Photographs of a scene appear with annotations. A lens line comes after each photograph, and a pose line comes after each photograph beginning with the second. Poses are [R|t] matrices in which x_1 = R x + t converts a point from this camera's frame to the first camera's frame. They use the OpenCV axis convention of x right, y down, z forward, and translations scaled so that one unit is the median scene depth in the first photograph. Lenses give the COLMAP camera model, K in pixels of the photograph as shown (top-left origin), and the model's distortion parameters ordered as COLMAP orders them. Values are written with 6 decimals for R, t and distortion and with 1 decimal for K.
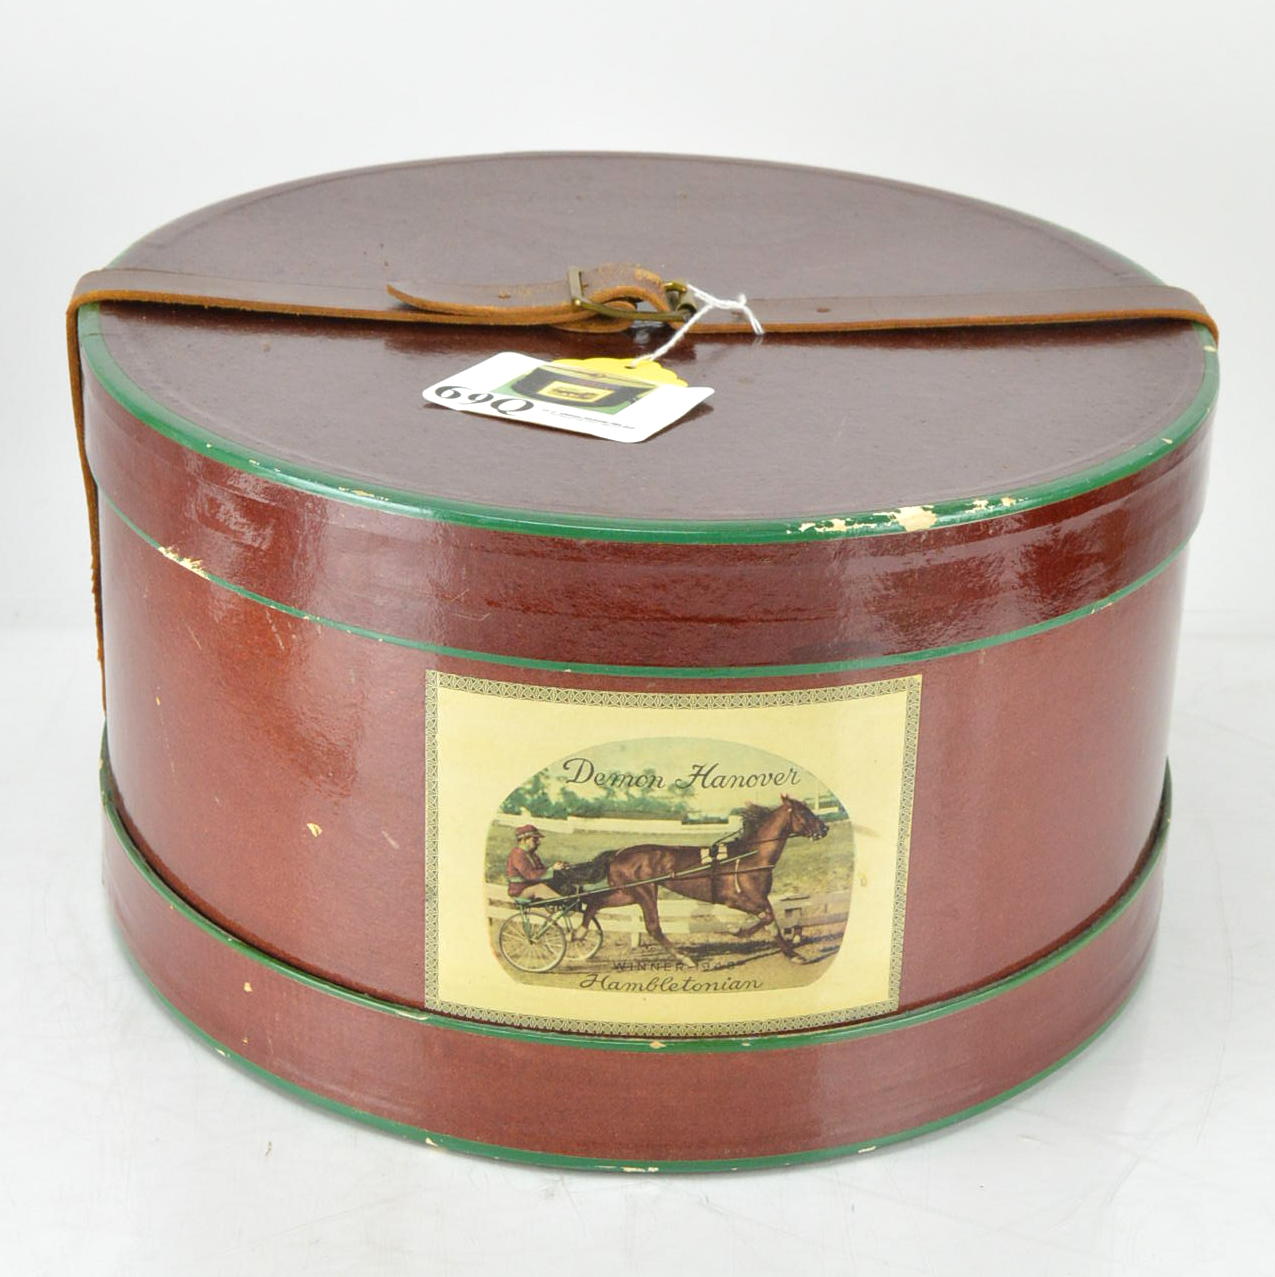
lens RADIAL K [[1472.7, 0, 647.0], [0, 1472.7, 626.5], [0, 0, 1]] dist [0.020446, 0.000000]
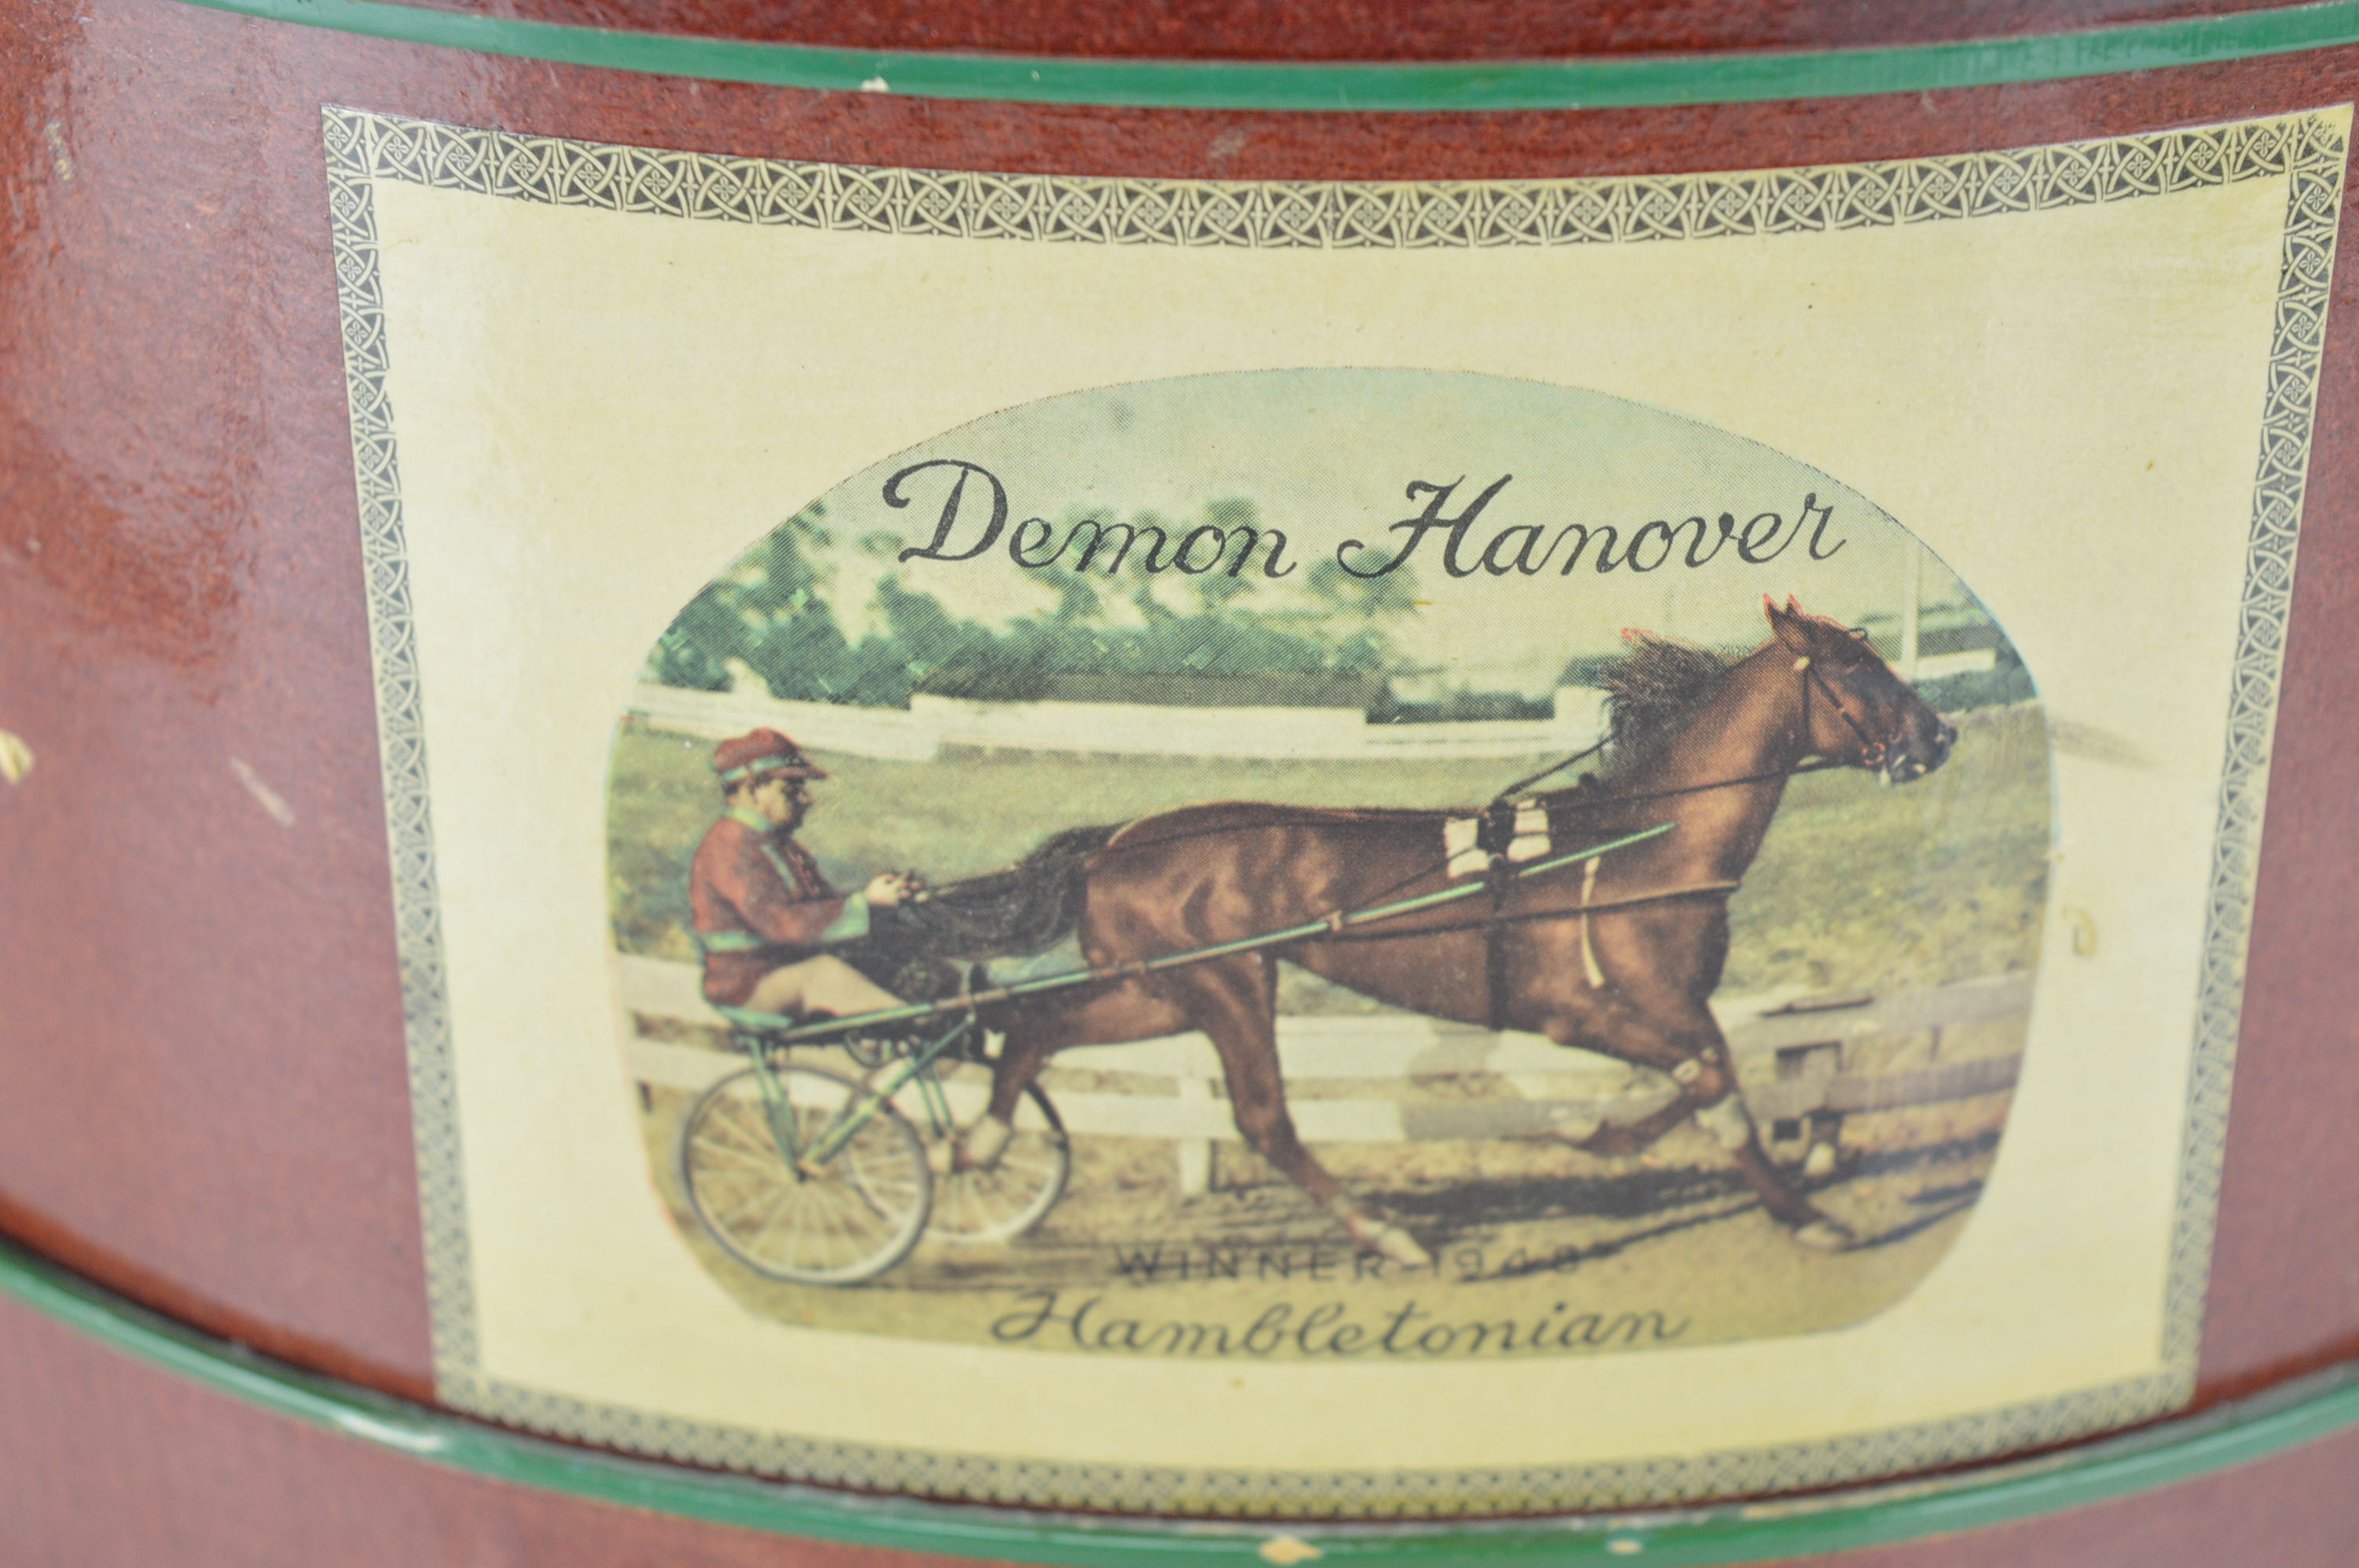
lens RADIAL K [[4635.0, 0, 1180.1], [0, 4635.0, 786.2], [0, 0, 1]] dist [0.042143, 0.000000]
pose [[0.999505, -0.006934, -0.030674, 0.015106], [0.011269, 0.989586, 0.143499, 0.029942], [0.029360, -0.143774, 0.989175, 0.207458]]
